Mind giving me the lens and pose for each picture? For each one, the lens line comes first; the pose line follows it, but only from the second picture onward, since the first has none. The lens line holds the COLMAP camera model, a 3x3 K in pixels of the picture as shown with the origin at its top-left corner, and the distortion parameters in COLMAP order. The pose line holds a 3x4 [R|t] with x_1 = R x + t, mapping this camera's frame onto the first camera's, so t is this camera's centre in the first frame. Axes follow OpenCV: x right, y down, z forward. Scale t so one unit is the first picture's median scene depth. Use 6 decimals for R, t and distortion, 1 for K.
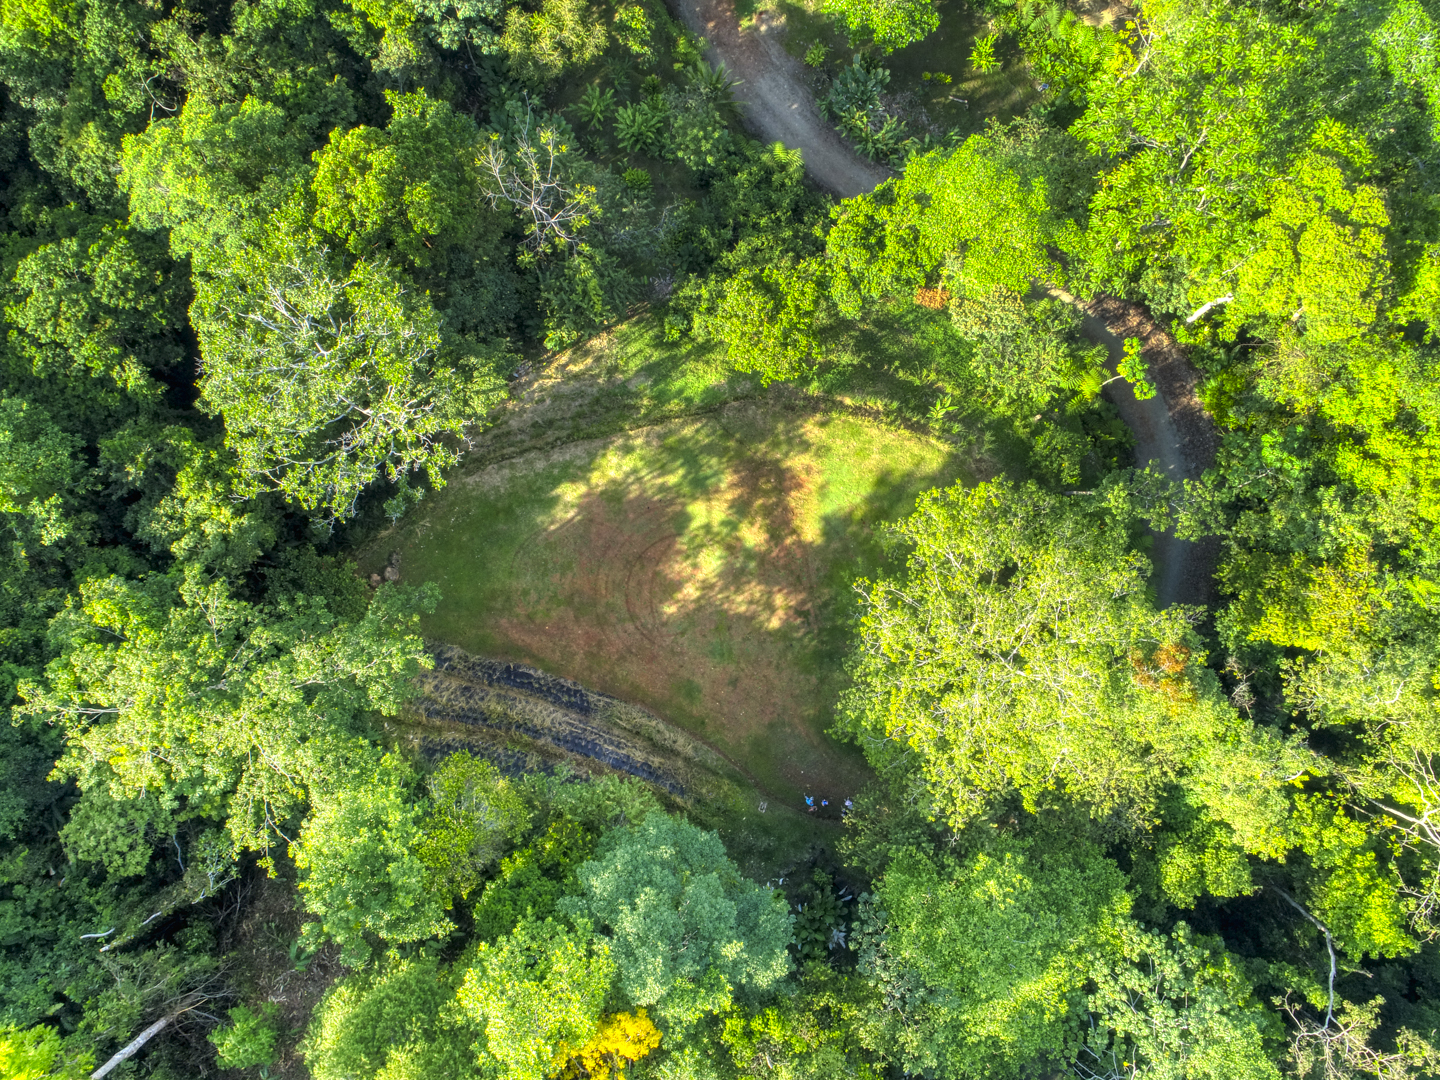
lens RADIAL K [[1107.6, 0, 724.1], [0, 1107.6, 544.6], [0, 0, 1]] dist [0.003887, -0.001708]
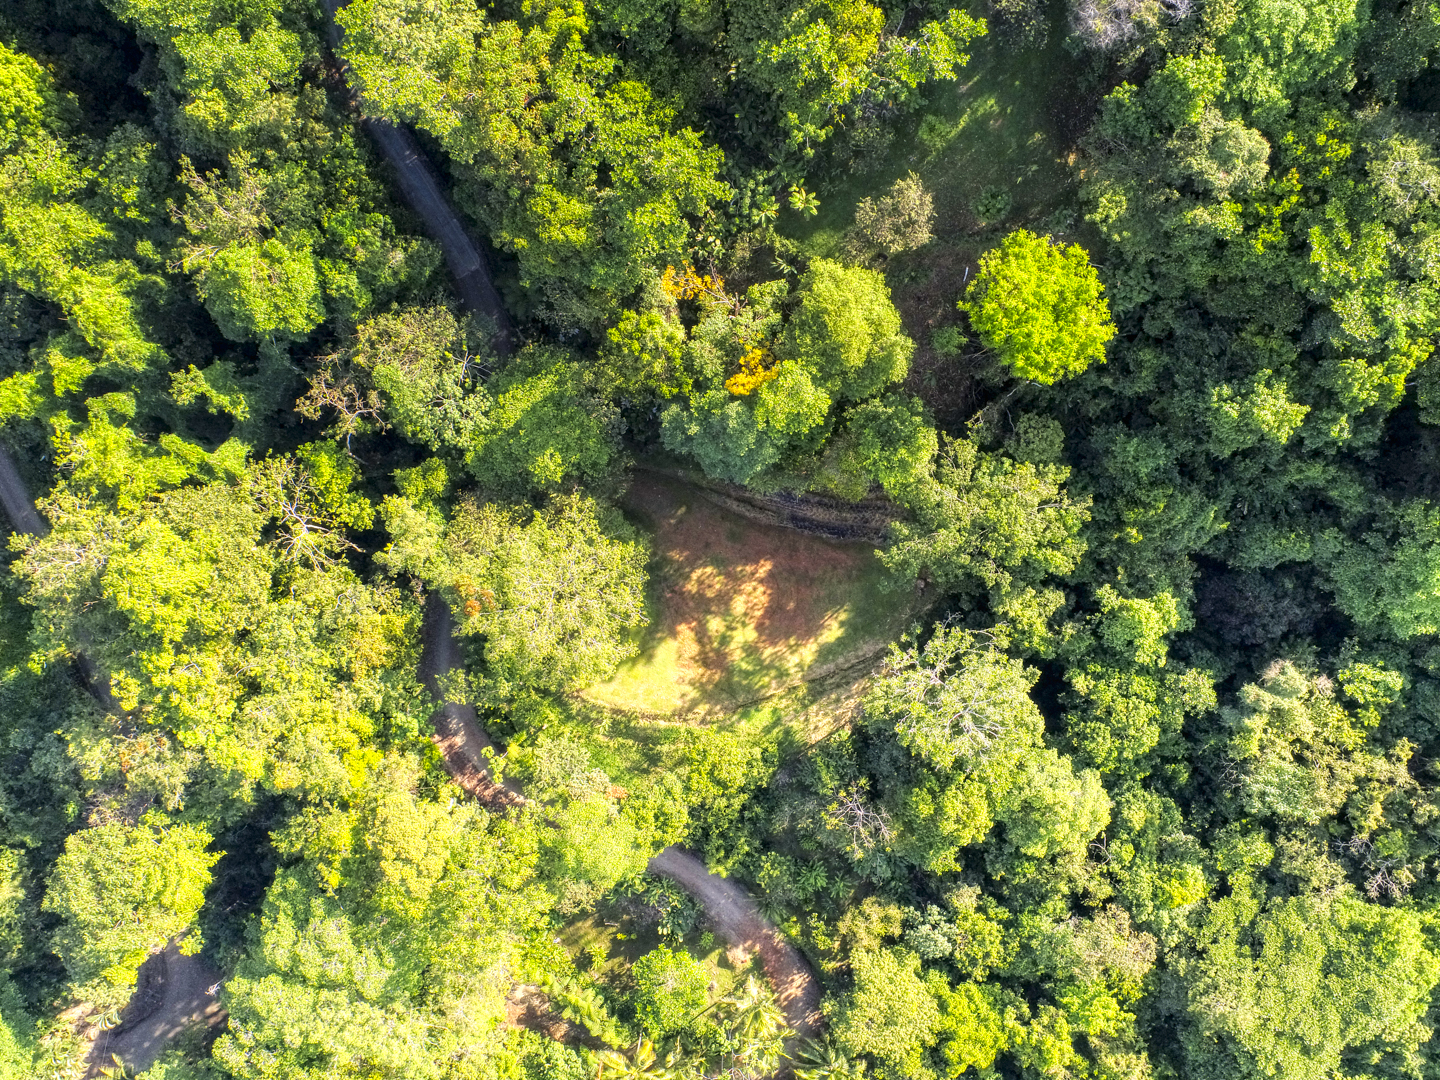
lens RADIAL K [[1107.6, 0, 724.6], [0, 1107.6, 543.5], [0, 0, 1]] dist [0.003887, -0.001708]
pose [[-0.991558, 0.129586, -0.004406, -0.009415], [-0.129582, -0.991568, -0.001149, 0.135532], [-0.004517, -0.000568, 0.999990, -0.710806]]
